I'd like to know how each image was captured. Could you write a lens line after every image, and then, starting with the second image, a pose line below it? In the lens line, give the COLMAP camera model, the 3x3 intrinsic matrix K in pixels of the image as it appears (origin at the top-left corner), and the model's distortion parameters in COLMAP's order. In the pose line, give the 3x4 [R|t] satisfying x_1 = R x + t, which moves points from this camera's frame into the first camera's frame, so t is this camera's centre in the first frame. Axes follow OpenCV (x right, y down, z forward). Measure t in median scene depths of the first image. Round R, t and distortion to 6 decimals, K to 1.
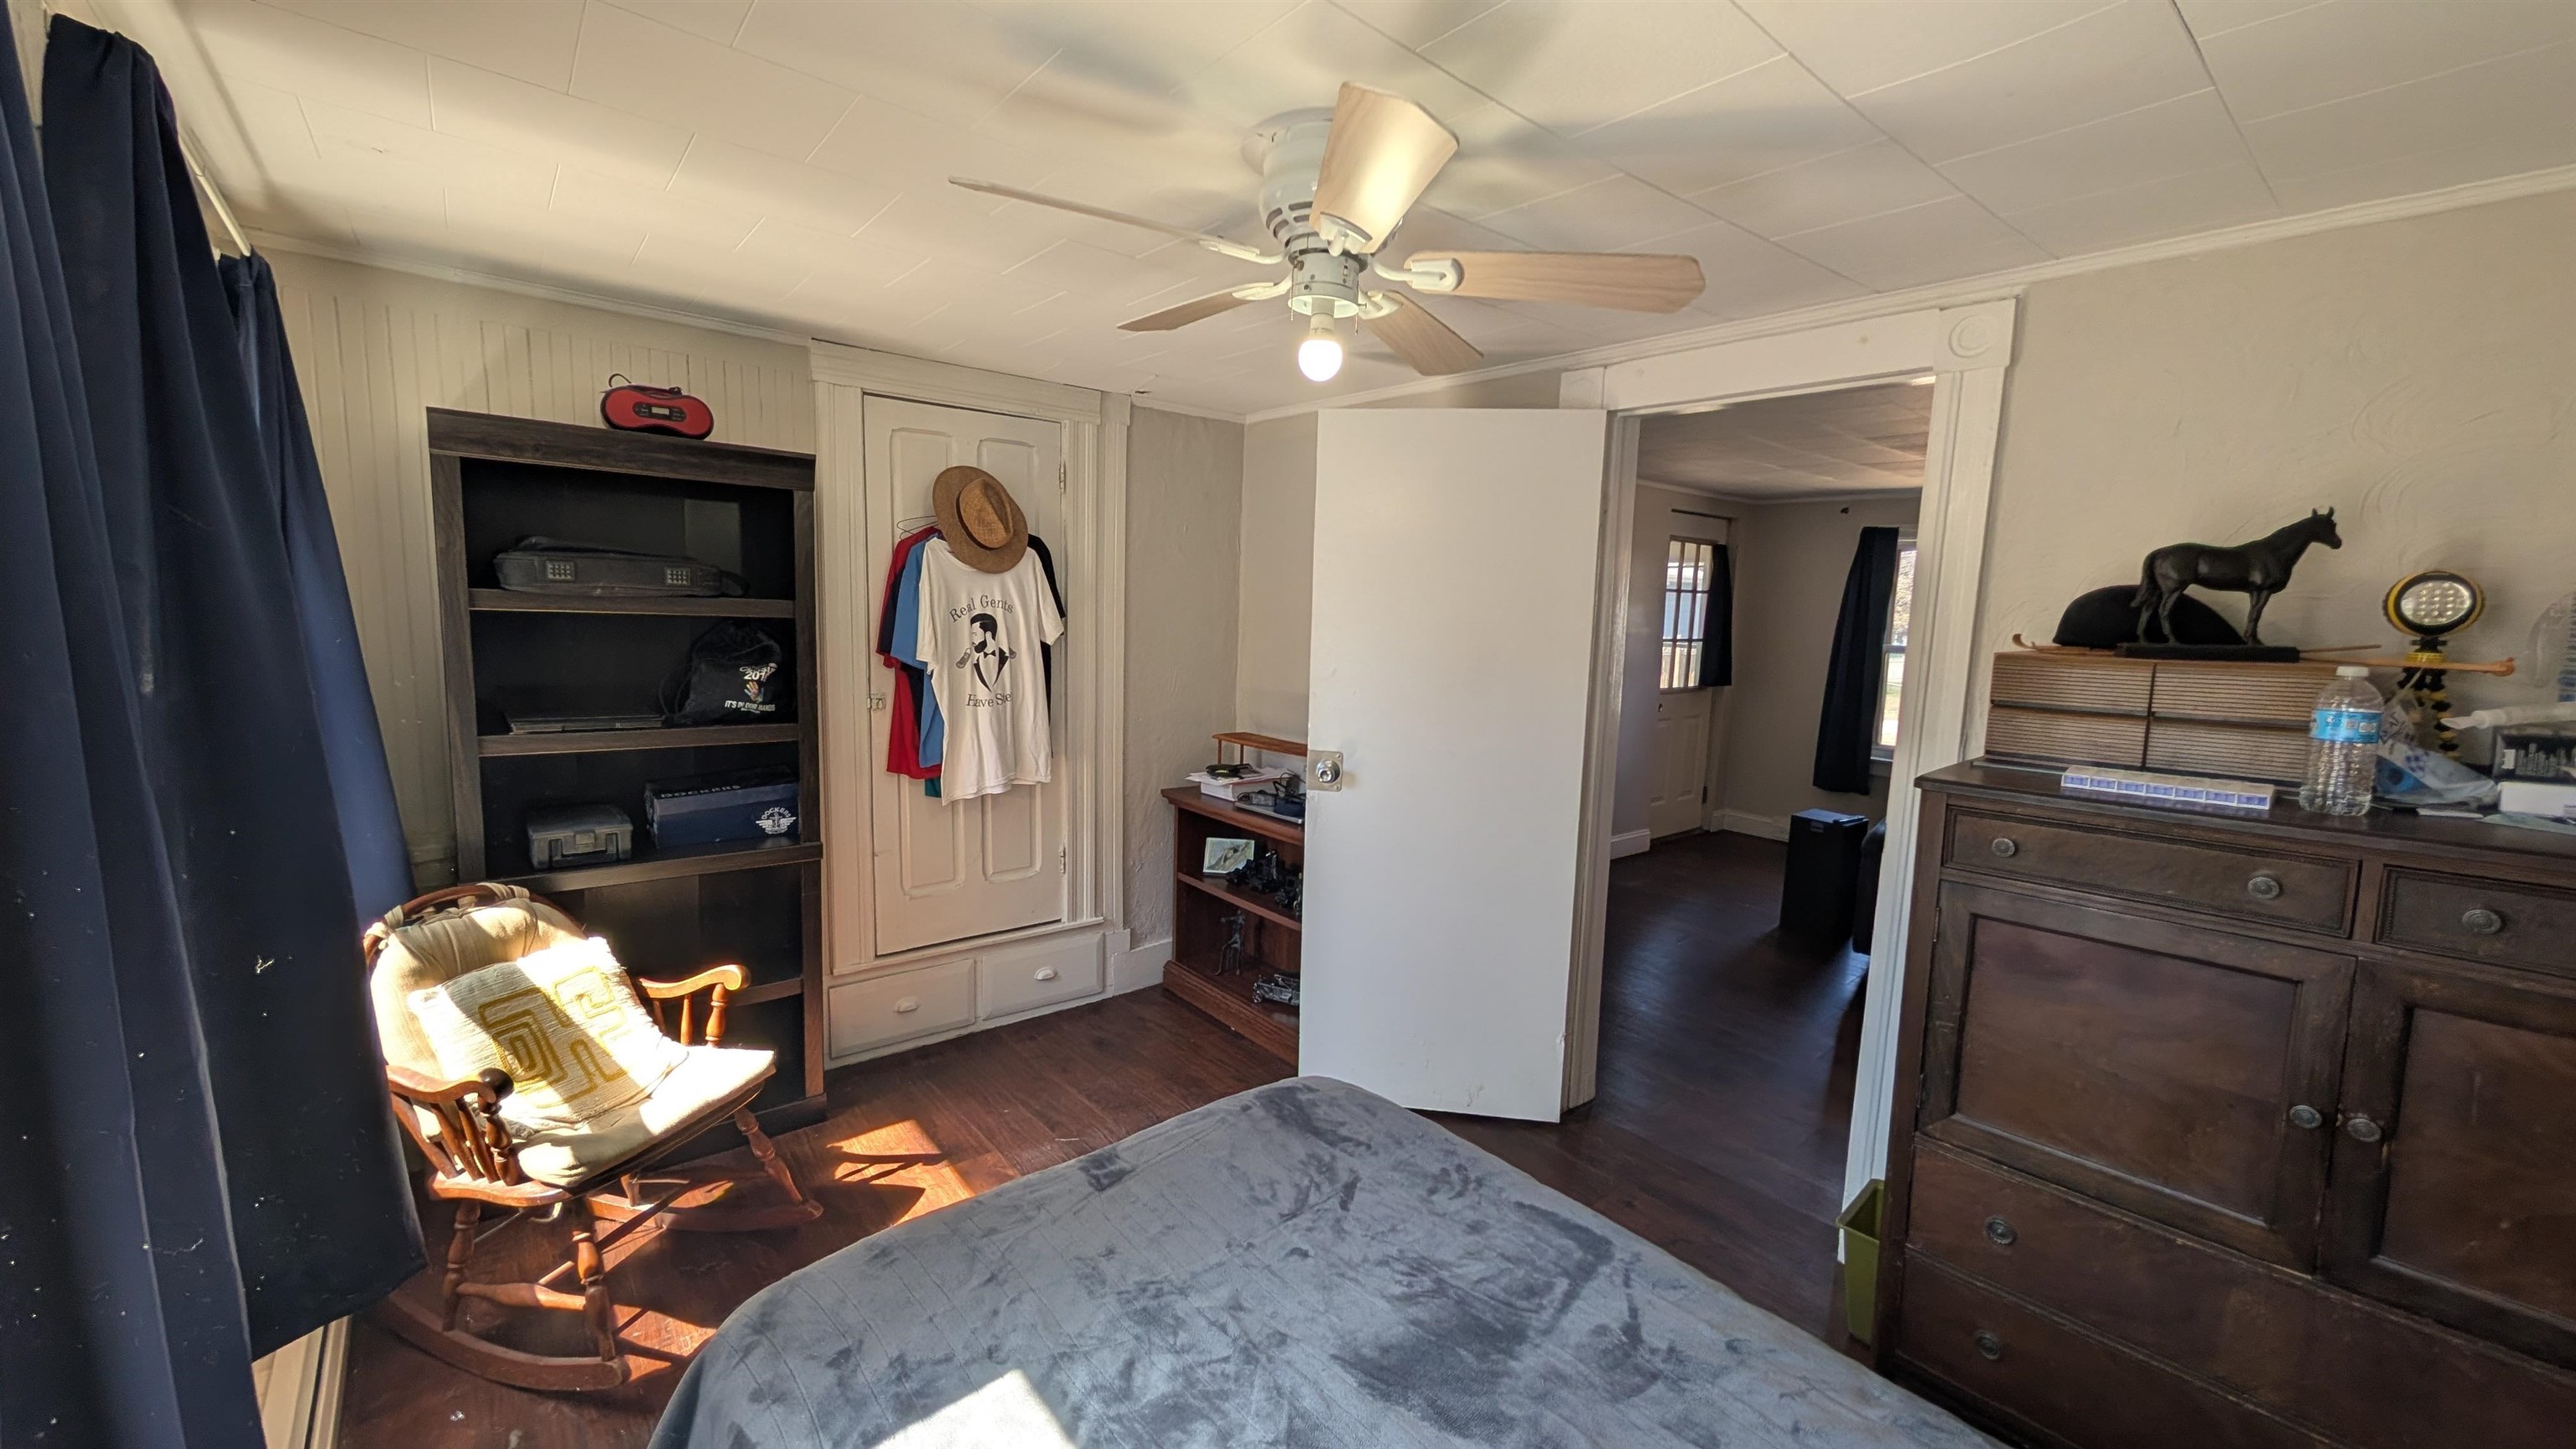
lens RADIAL K [[969.2, 0, 1295.6], [0, 969.2, 745.1], [0, 0, 1]] dist [-0.001900, -0.000235]
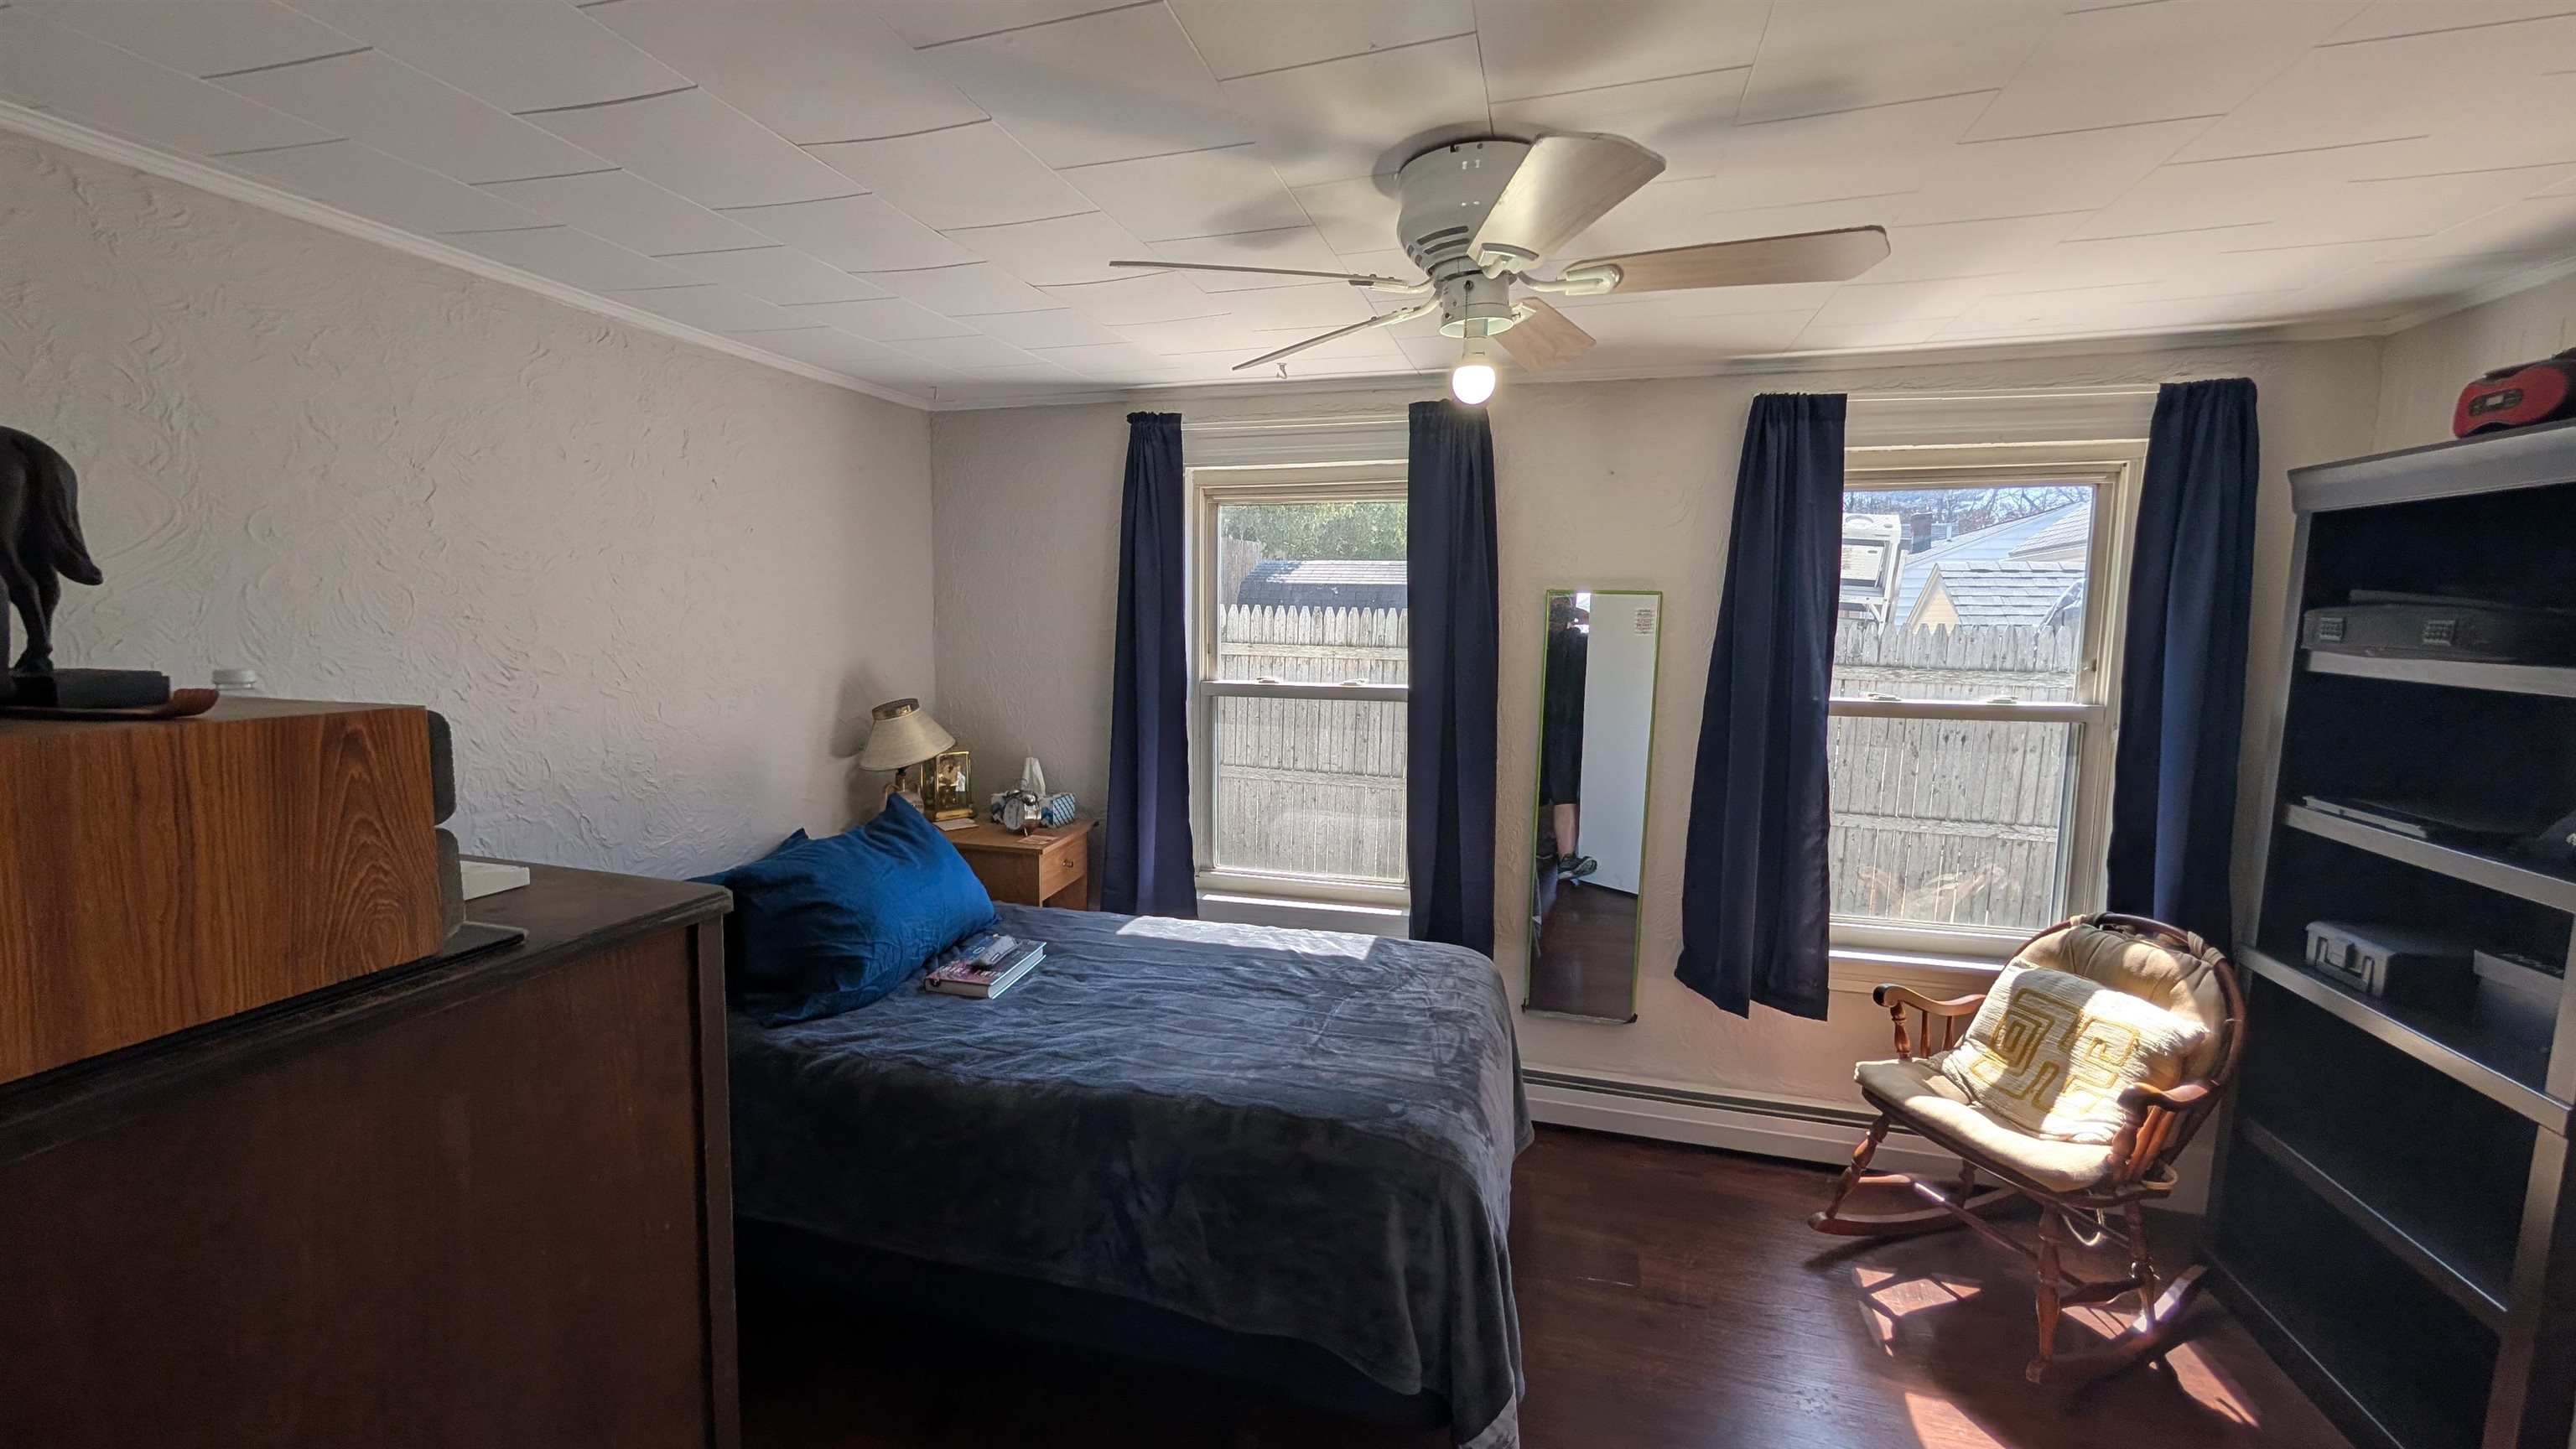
lens RADIAL K [[969.2, 0, 1297.4], [0, 969.2, 713.7], [0, 0, 1]] dist [-0.001900, -0.000235]
pose [[-0.826594, 0.043005, -0.561154, 0.543775], [-0.094468, 0.972328, 0.213670, -0.224830], [0.554814, 0.229629, -0.799657, 1.324460]]
